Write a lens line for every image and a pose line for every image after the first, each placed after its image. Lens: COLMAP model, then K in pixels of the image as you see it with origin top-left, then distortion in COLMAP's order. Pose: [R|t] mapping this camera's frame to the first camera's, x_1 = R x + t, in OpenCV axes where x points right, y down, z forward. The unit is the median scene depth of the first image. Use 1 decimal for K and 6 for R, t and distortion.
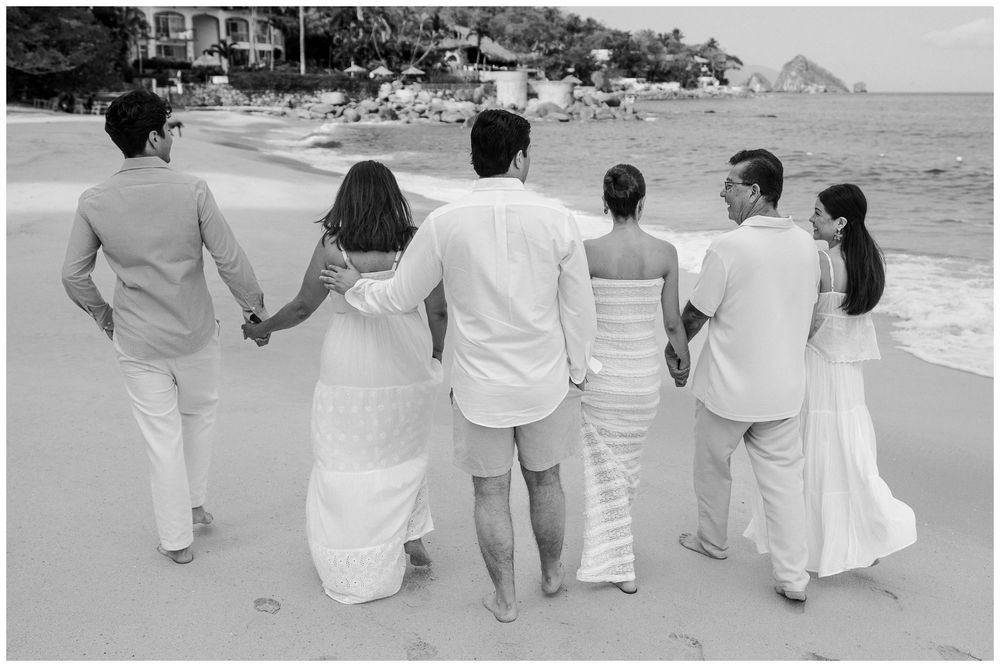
lens RADIAL K [[1398.1, 0, 500.0], [0, 1398.1, 333.5], [0, 0, 1]] dist [-0.027413, -0.038911]
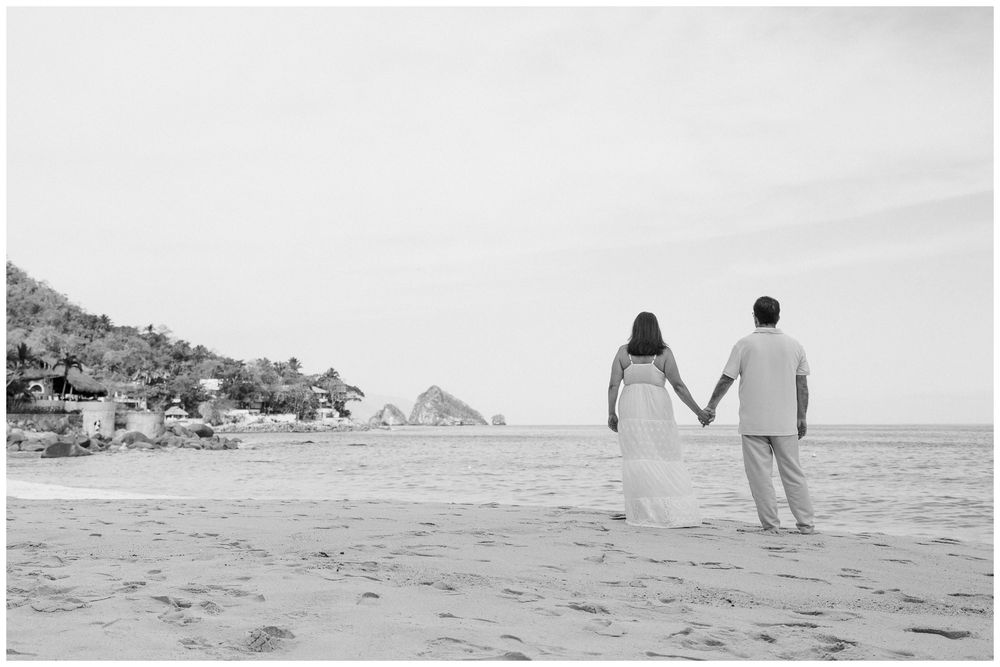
lens RADIAL K [[1059.9, 0, 417.6], [0, 1059.9, 256.2], [0, 0, 1]] dist [0.016264, 0.027847]
pose [[0.951073, 0.046821, 0.305396, -0.016020], [0.052084, 0.950008, -0.307851, -0.053222], [-0.304543, 0.308695, 0.901089, 0.280382]]
